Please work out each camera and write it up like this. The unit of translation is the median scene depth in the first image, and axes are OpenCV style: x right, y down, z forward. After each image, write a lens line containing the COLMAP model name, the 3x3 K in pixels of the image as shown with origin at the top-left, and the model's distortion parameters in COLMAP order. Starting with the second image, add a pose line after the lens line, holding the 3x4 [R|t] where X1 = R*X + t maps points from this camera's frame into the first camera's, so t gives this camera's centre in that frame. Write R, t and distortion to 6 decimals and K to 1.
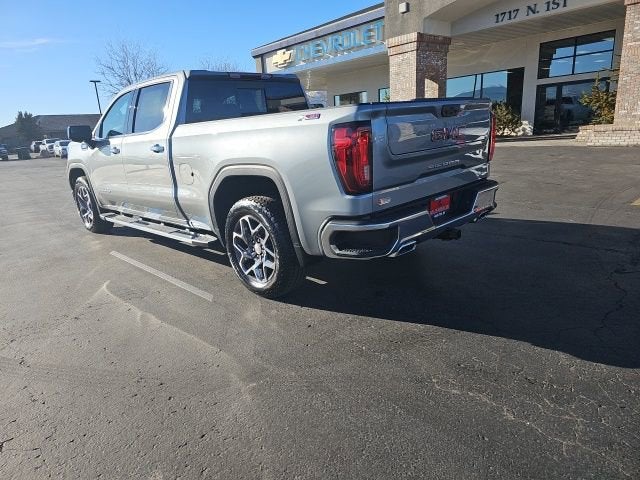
lens RADIAL K [[421.8, 0, 306.9], [0, 421.8, 241.5], [0, 0, 1]] dist [0.059590, -0.042052]
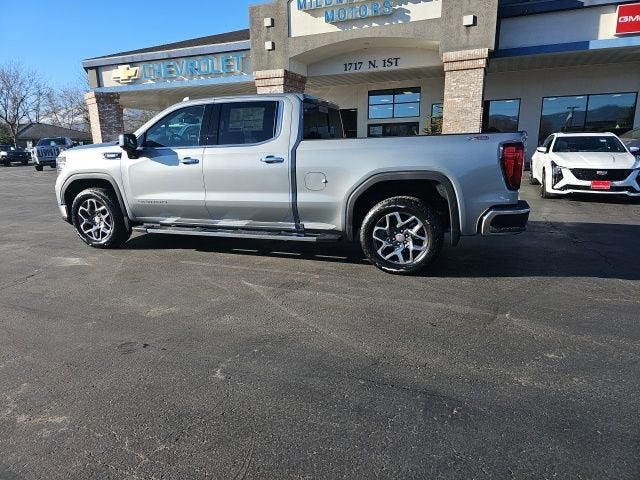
lens RADIAL K [[428.8, 0, 306.4], [0, 428.8, 241.3], [0, 0, 1]] dist [0.057761, -0.046529]
pose [[0.900161, -0.046684, 0.433049, -0.222286], [0.072982, 0.996349, -0.044295, 0.015502], [-0.429400, 0.071477, 0.900281, -0.012873]]
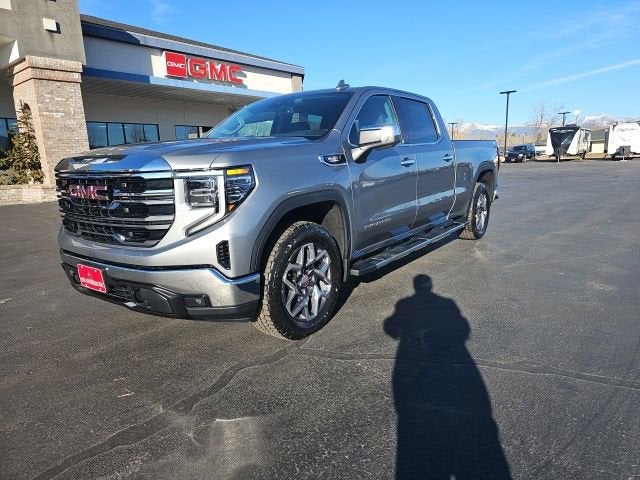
lens RADIAL K [[418.6, 0, 333.0], [0, 418.6, 240.5], [0, 0, 1]] dist [0.057972, -0.043890]
pose [[-0.180422, -0.120481, 0.976183, -0.422220], [0.301870, 0.937790, 0.171535, -0.086626], [-0.936121, 0.325629, -0.132828, 0.440550]]
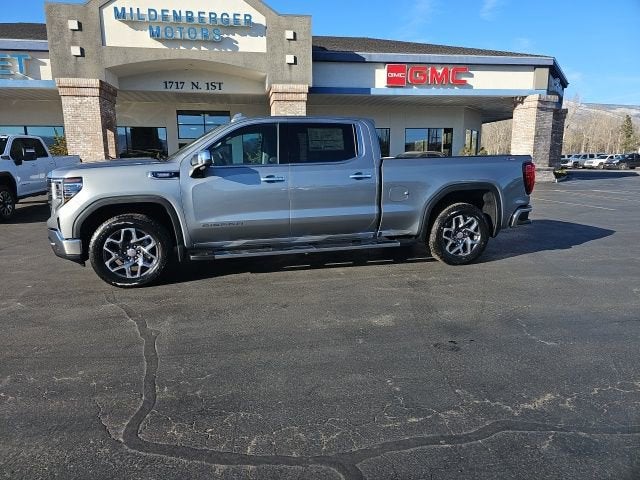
lens RADIAL K [[429.0, 0, 316.3], [0, 429.0, 232.8], [0, 0, 1]] dist [0.061968, -0.051948]
pose [[0.501186, -0.081767, 0.861468, -0.433150], [0.203342, 0.978778, -0.025400, -0.014816], [-0.841109, 0.187903, 0.507177, 0.146066]]
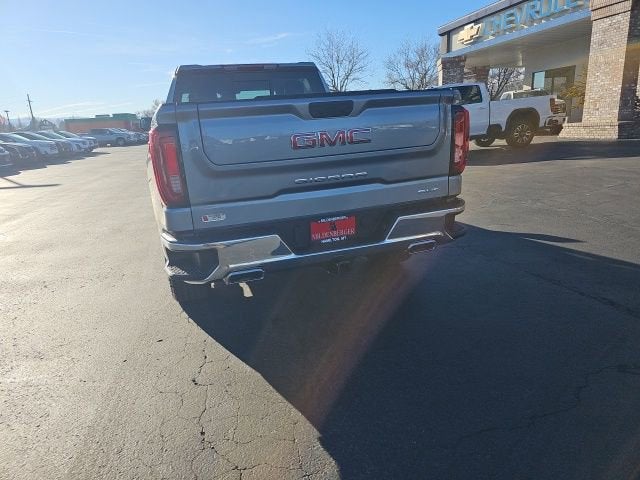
lens RADIAL K [[418.8, 0, 305.9], [0, 418.8, 239.6], [0, 0, 1]] dist [0.053348, -0.037041]
pose [[0.892314, 0.130379, -0.432177, 0.135631], [-0.114727, 0.991446, 0.062224, -0.023841], [0.436593, -0.005941, 0.899639, 0.060355]]
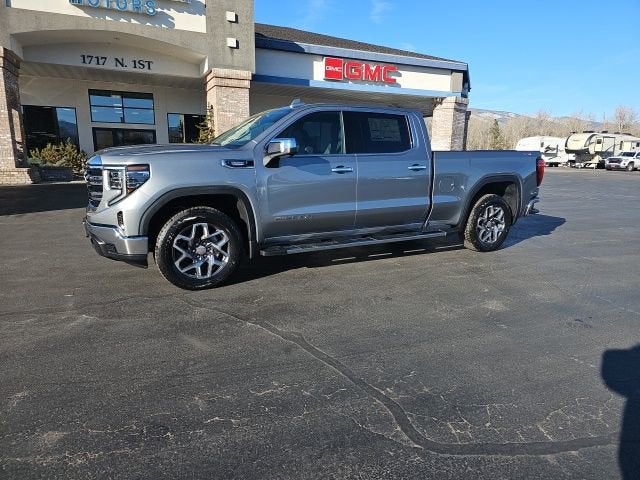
lens RADIAL K [[425.6, 0, 331.0], [0, 425.6, 238.1], [0, 0, 1]] dist [0.056991, -0.045279]
pose [[0.257793, -0.118881, 0.958859, -0.476311], [0.221597, 0.973223, 0.061085, -0.043025], [-0.940445, 0.196733, 0.277234, 0.268124]]
